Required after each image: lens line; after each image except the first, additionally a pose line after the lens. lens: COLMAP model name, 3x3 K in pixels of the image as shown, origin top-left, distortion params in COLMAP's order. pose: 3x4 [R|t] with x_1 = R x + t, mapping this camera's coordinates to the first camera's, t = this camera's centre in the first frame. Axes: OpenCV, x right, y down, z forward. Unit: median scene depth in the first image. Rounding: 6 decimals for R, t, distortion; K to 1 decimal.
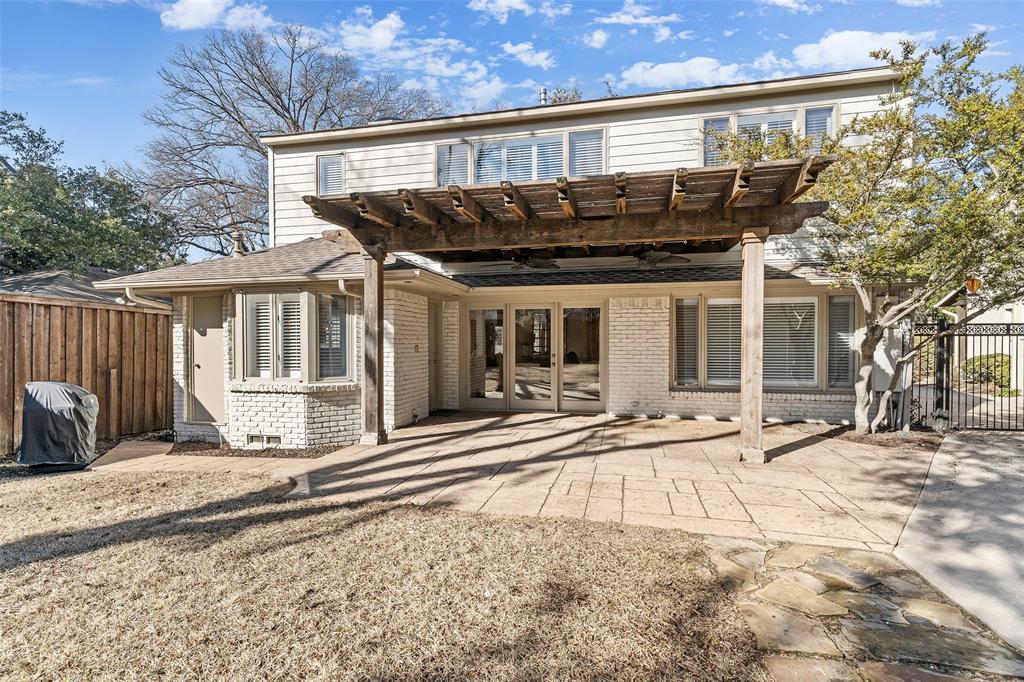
lens RADIAL K [[500.6, 0, 506.9], [0, 500.6, 346.7], [0, 0, 1]] dist [-0.000699, -0.000317]
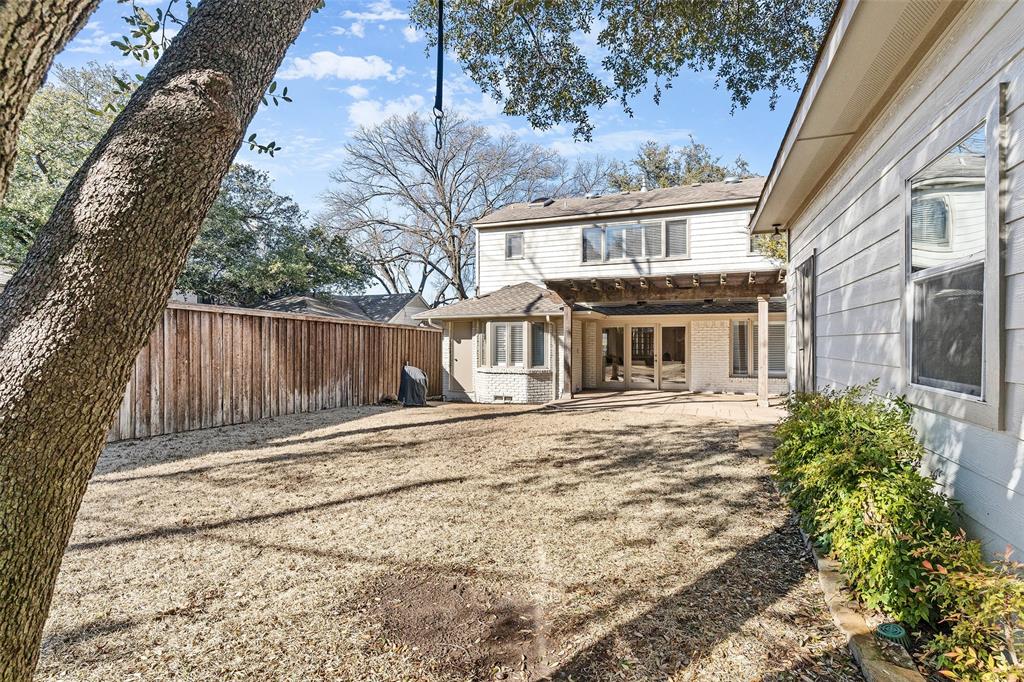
lens RADIAL K [[502.8, 0, 508.6], [0, 502.8, 335.7], [0, 0, 1]] dist [-0.005770, 0.001714]
pose [[0.988763, 0.000722, -0.149489, -0.160661], [-0.004696, 0.999645, -0.026236, -0.002919], [0.149417, 0.026643, 0.988415, -0.813832]]
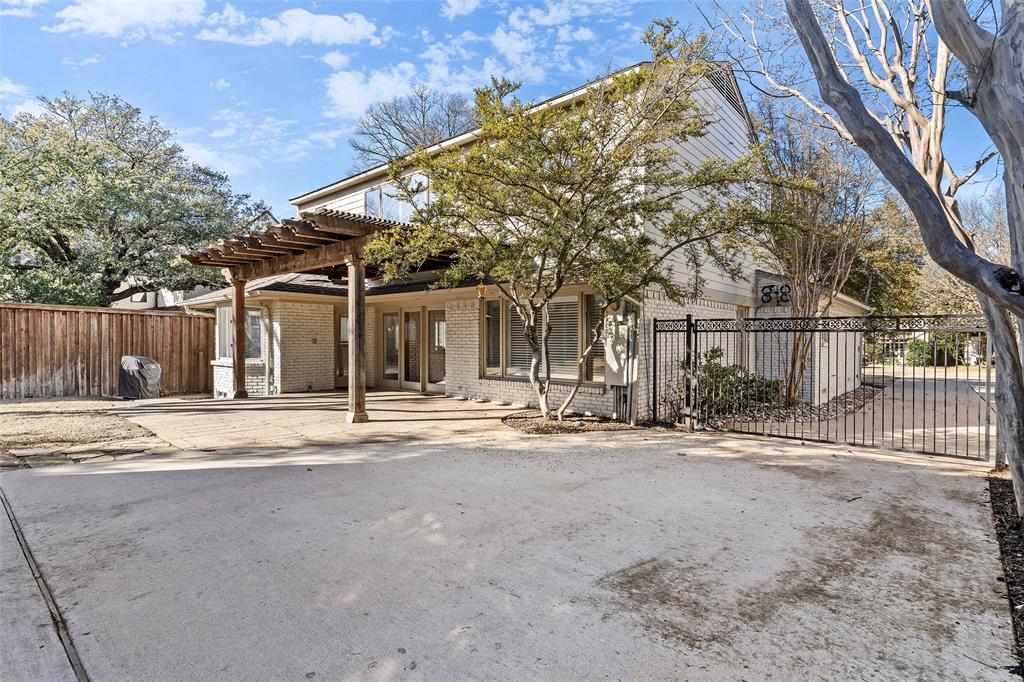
lens RADIAL K [[500.6, 0, 512.8], [0, 500.6, 339.6], [0, 0, 1]] dist [-0.000699, -0.000317]
pose [[0.883353, 0.006107, -0.468669, 1.045451], [-0.008008, 0.999966, -0.002064, -0.001923], [0.468640, 0.005576, 0.883372, -0.023881]]
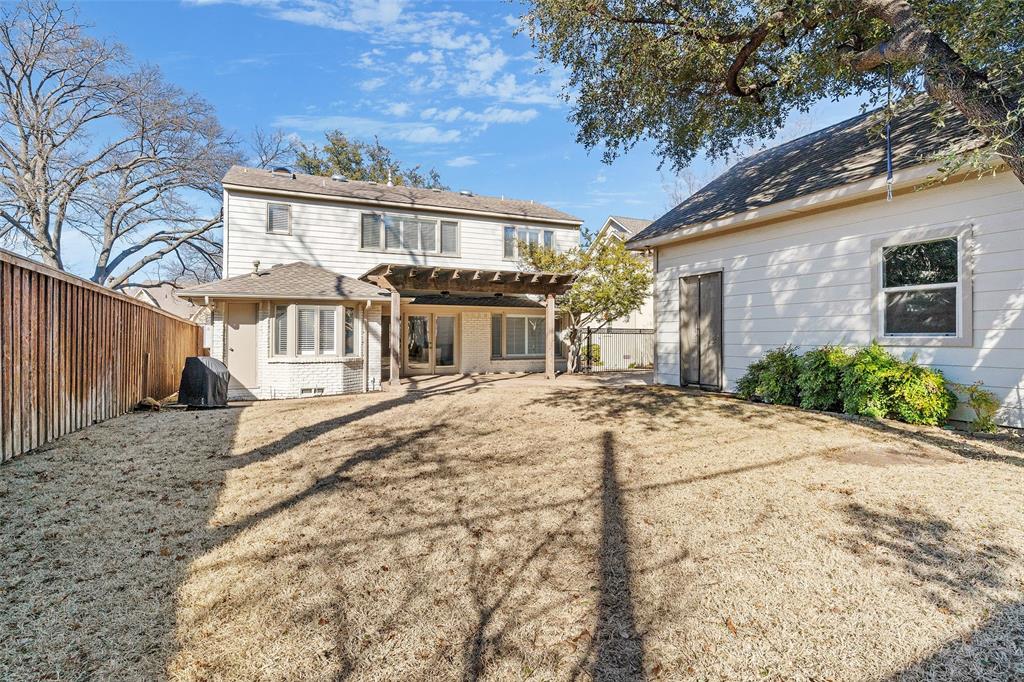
lens RADIAL K [[502.8, 0, 510.6], [0, 502.8, 339.6], [0, 0, 1]] dist [-0.005770, 0.001714]
pose [[0.801323, -0.000009, 0.598232, -0.875411], [0.006789, 0.999936, -0.009079, 0.028063], [-0.598194, 0.011337, 0.801271, -0.701246]]
